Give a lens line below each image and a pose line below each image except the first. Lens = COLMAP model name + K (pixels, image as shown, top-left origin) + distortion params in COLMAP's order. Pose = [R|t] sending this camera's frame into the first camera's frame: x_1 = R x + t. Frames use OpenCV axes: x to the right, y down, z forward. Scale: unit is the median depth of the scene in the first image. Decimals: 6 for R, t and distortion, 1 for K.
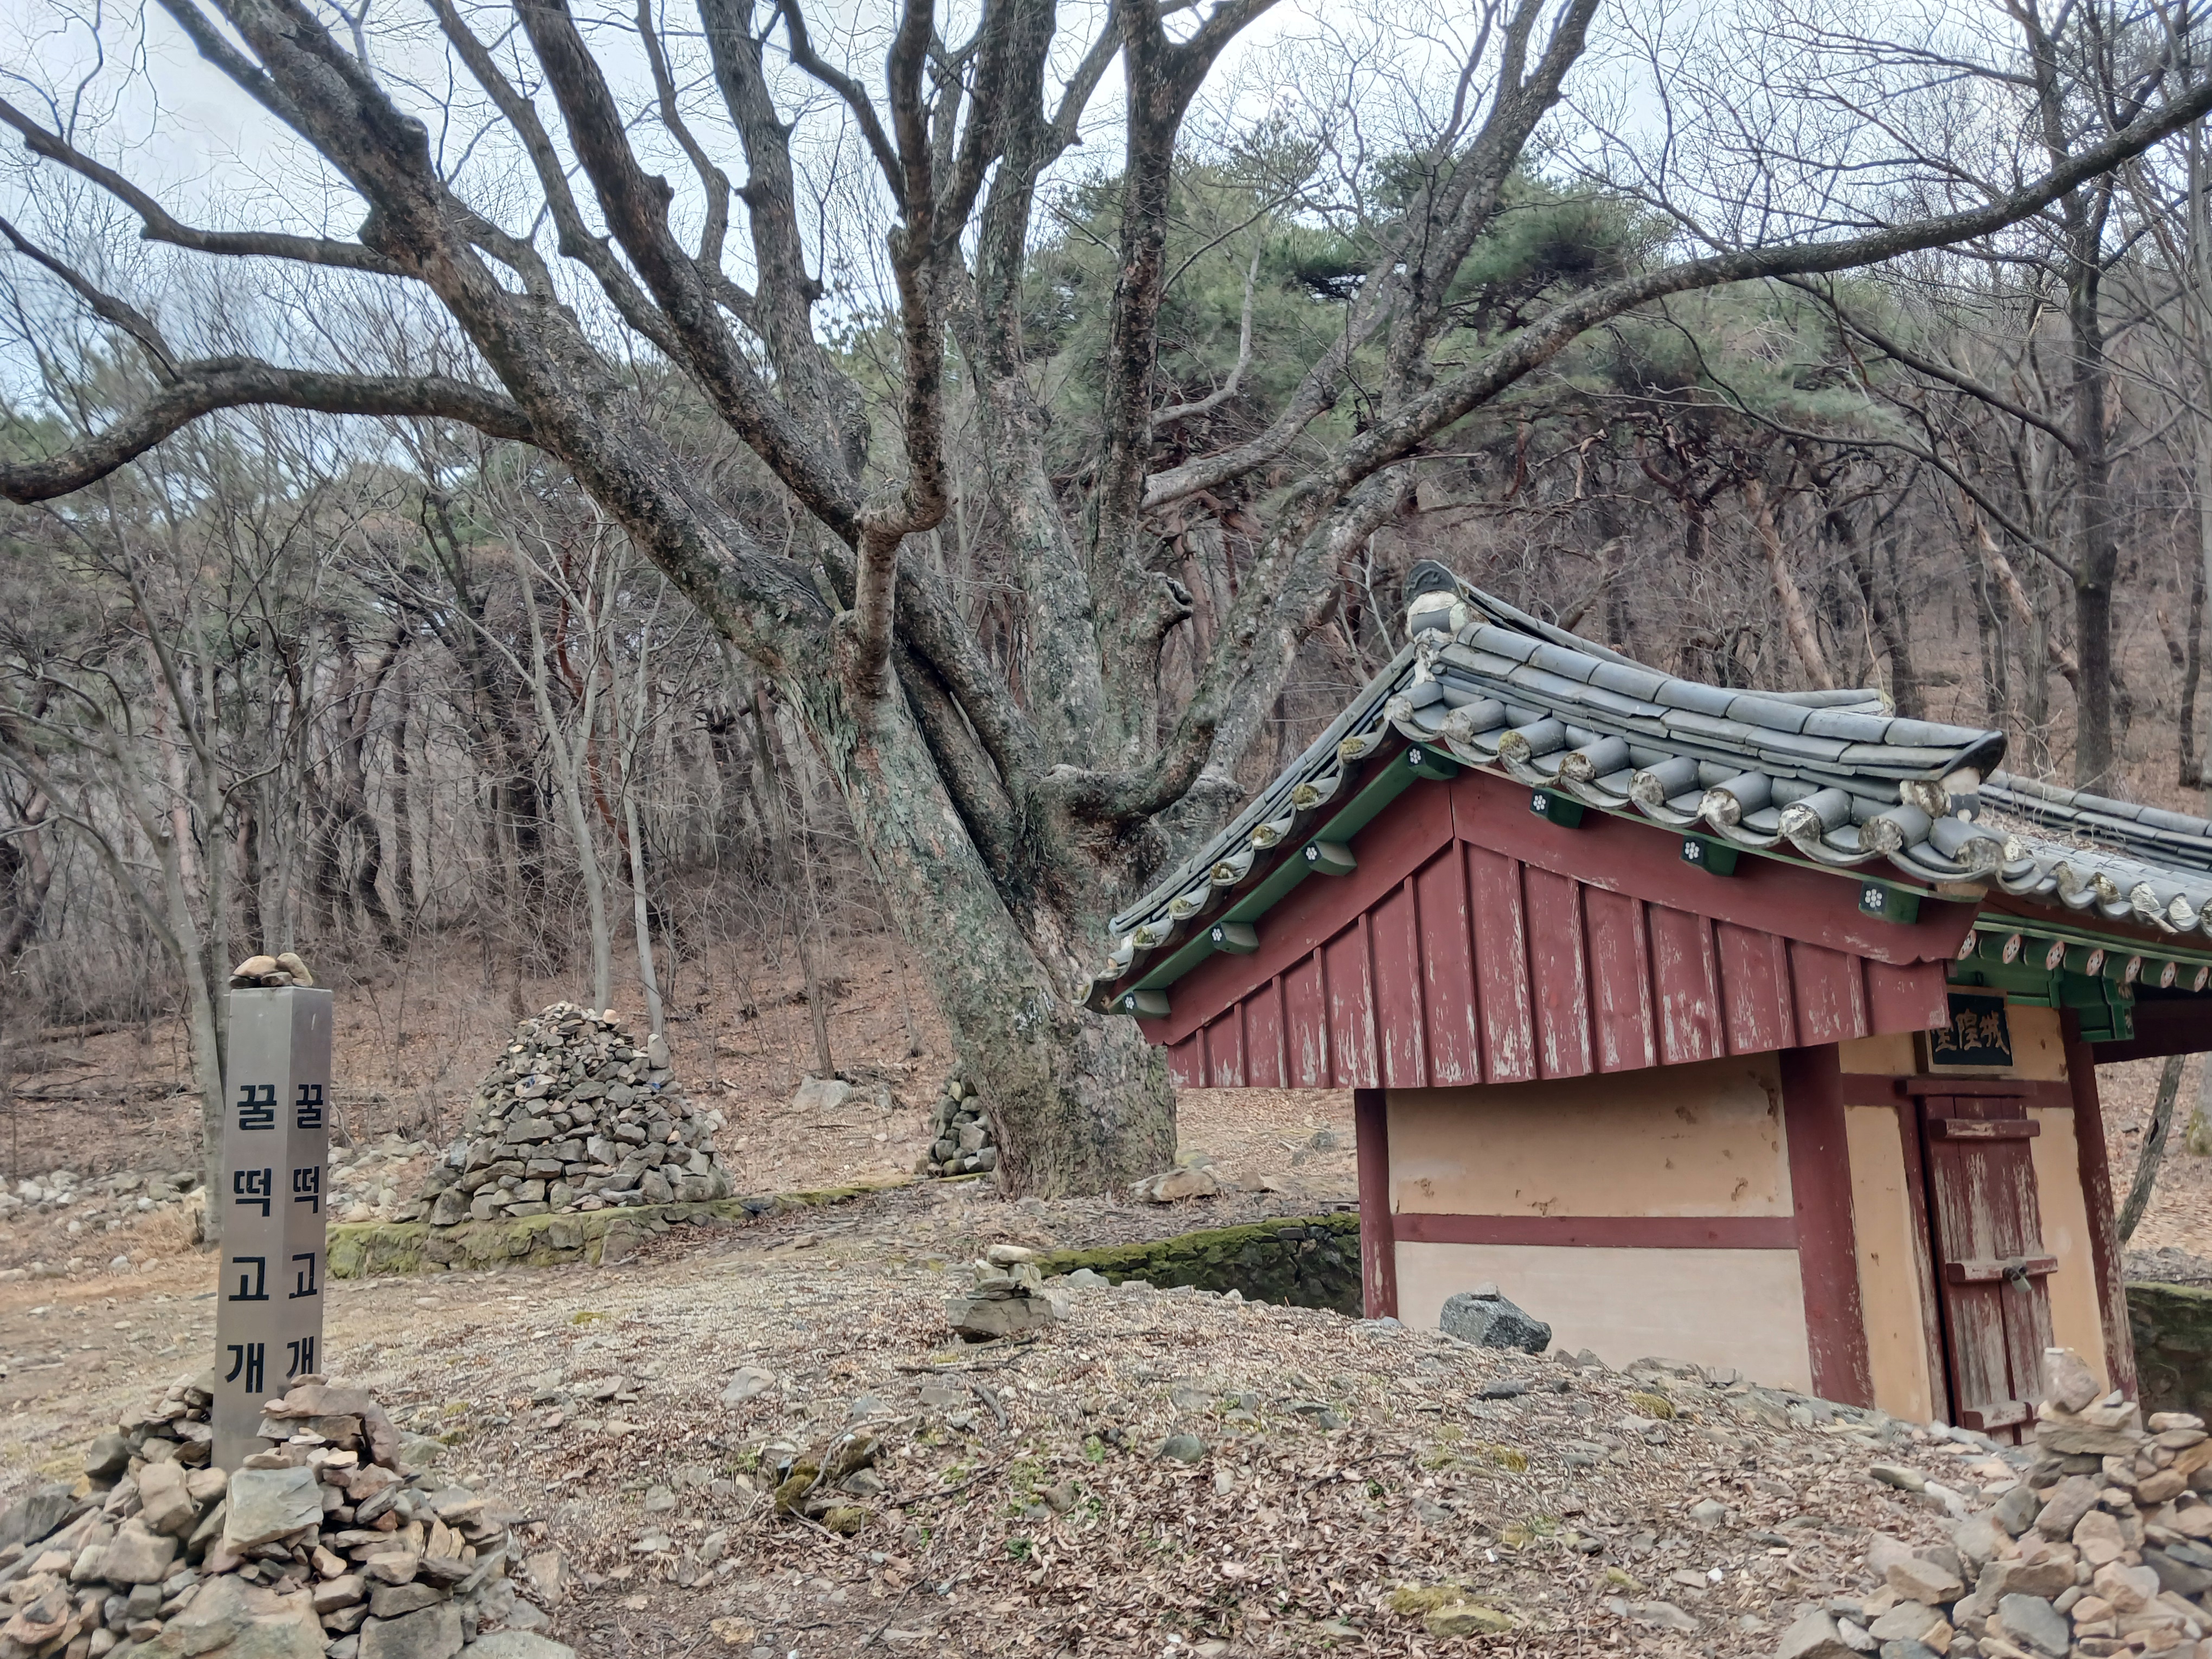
lens RADIAL K [[1781.0, 0, 1106.0], [0, 1781.0, 829.5], [0, 0, 1]] dist [0.013040, -0.005225]
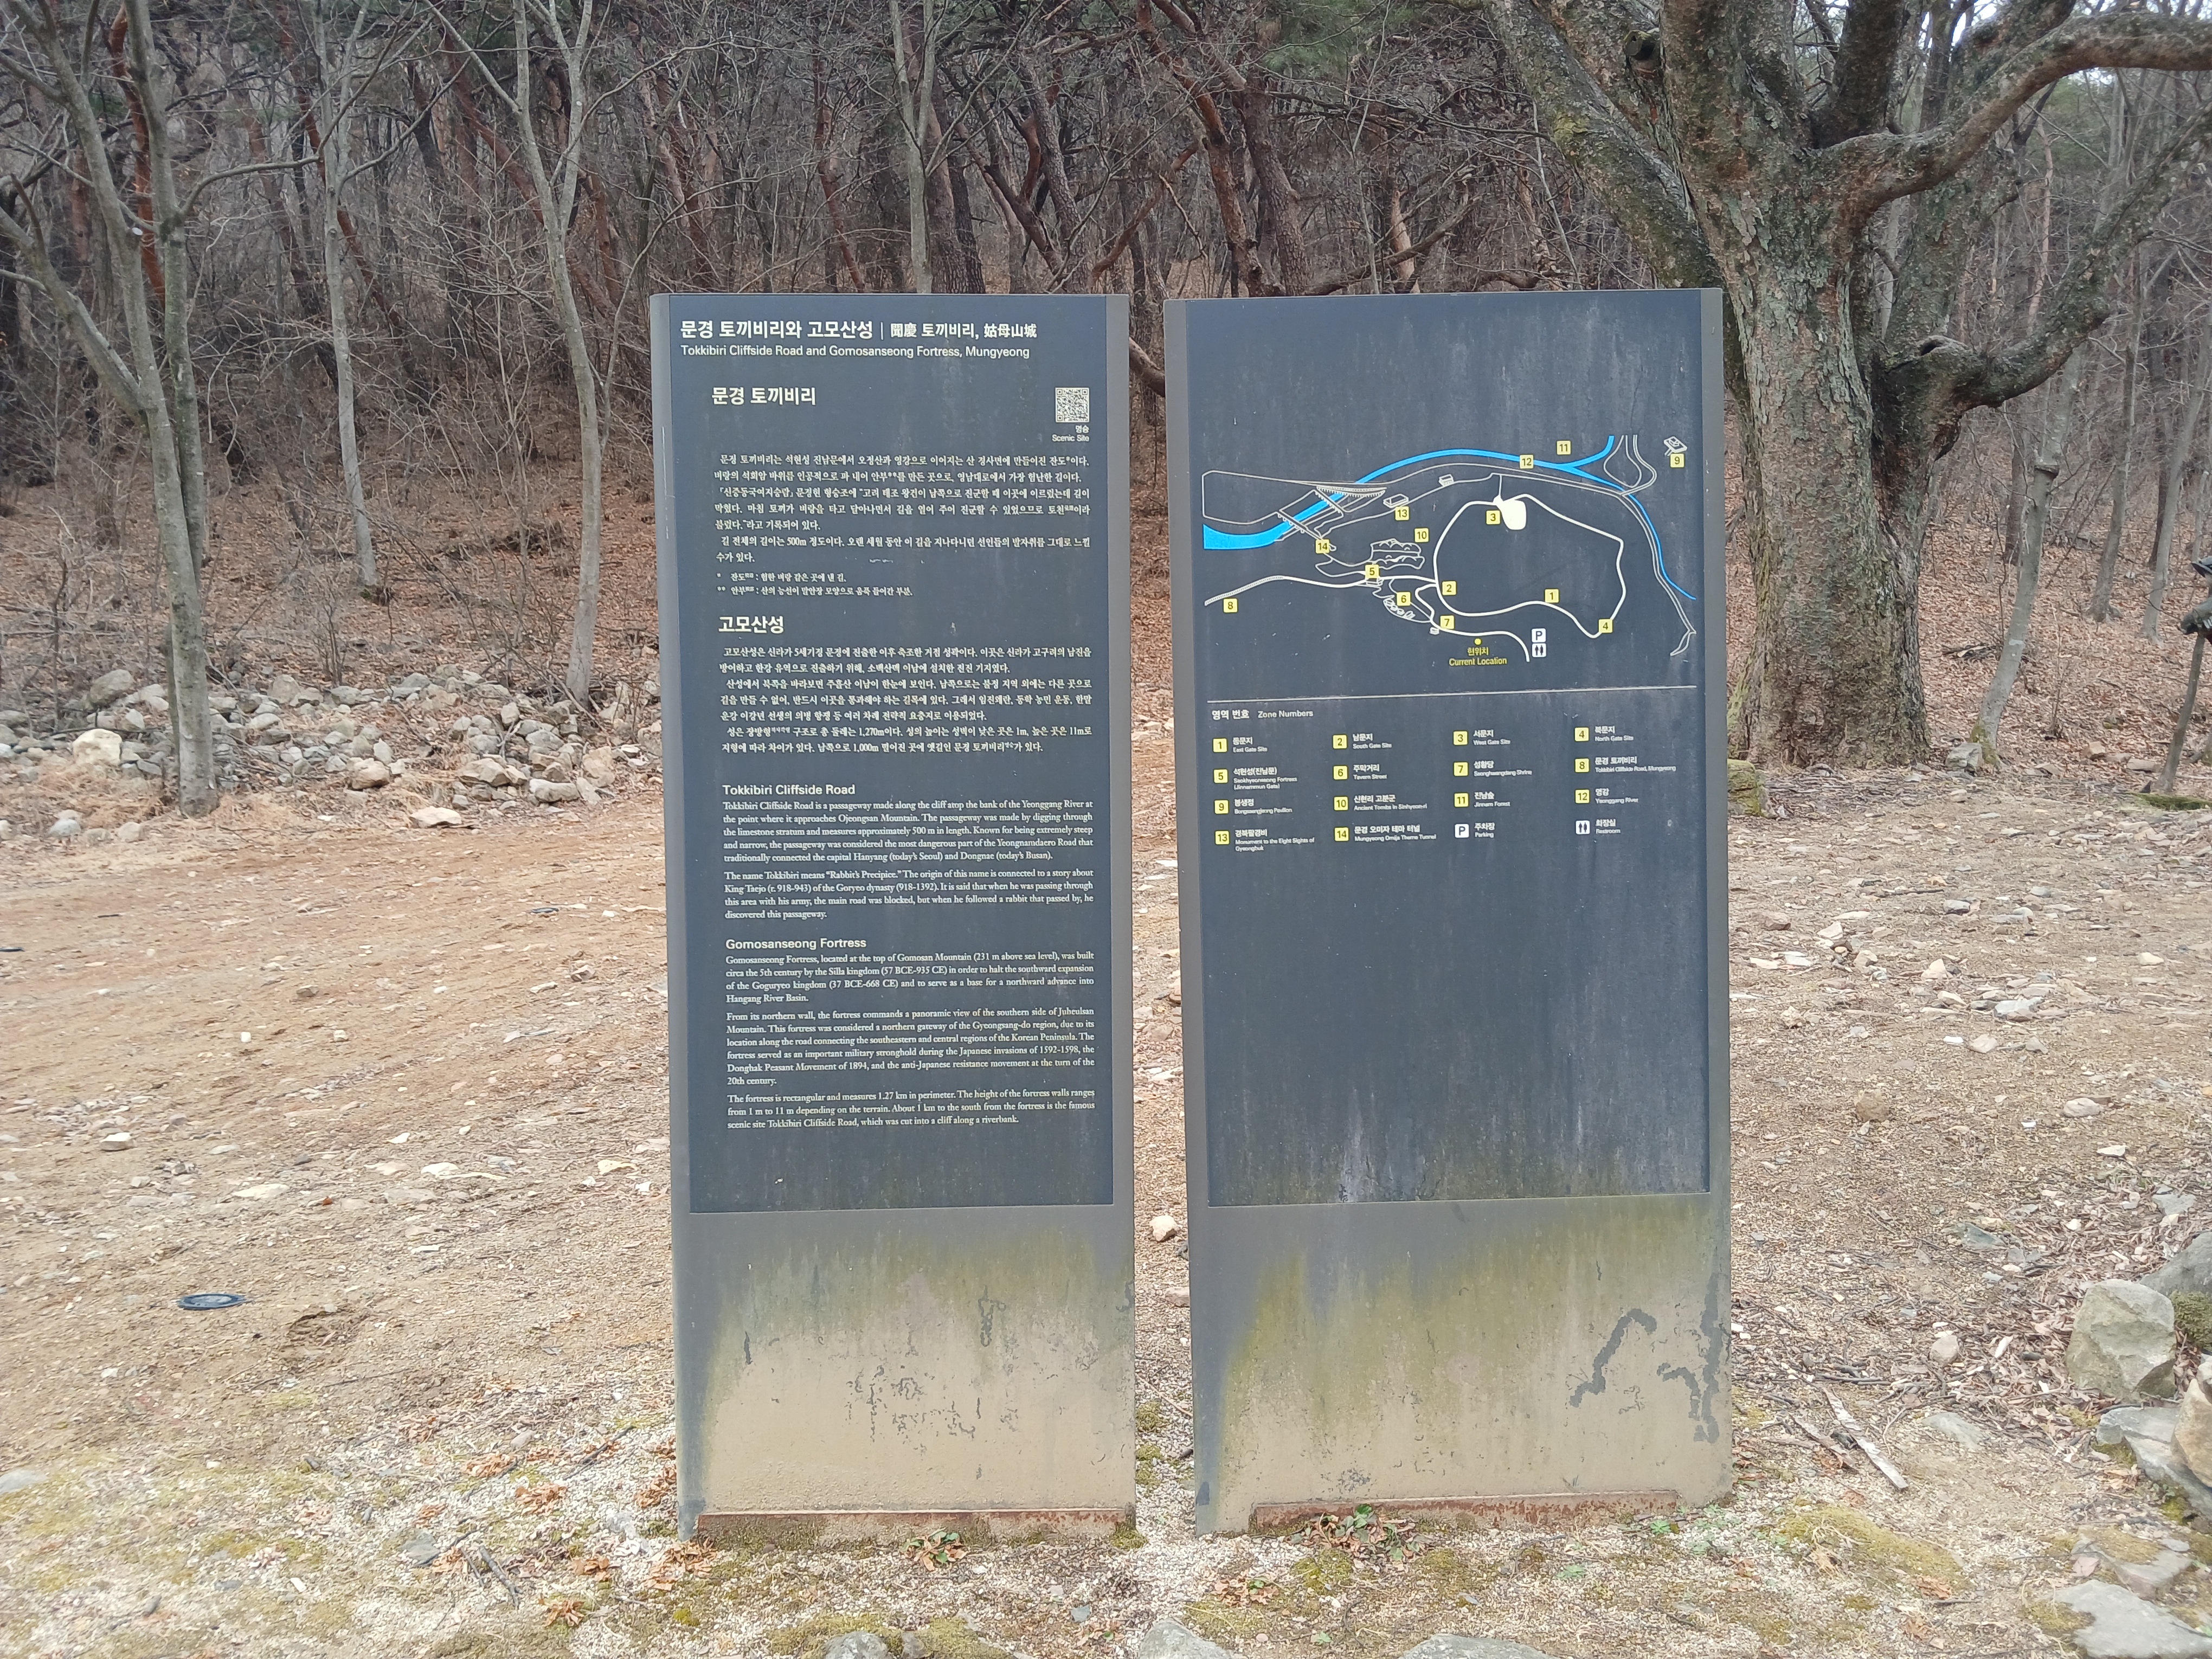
lens RADIAL K [[1738.5, 0, 1106.0], [0, 1738.5, 829.5], [0, 0, 1]] dist [0.005020, 0.001357]
pose [[0.878549, 0.007033, 0.477601, -0.367934], [-0.113888, 0.974138, 0.195153, 0.038634], [-0.463877, -0.225845, 0.856628, 0.134896]]
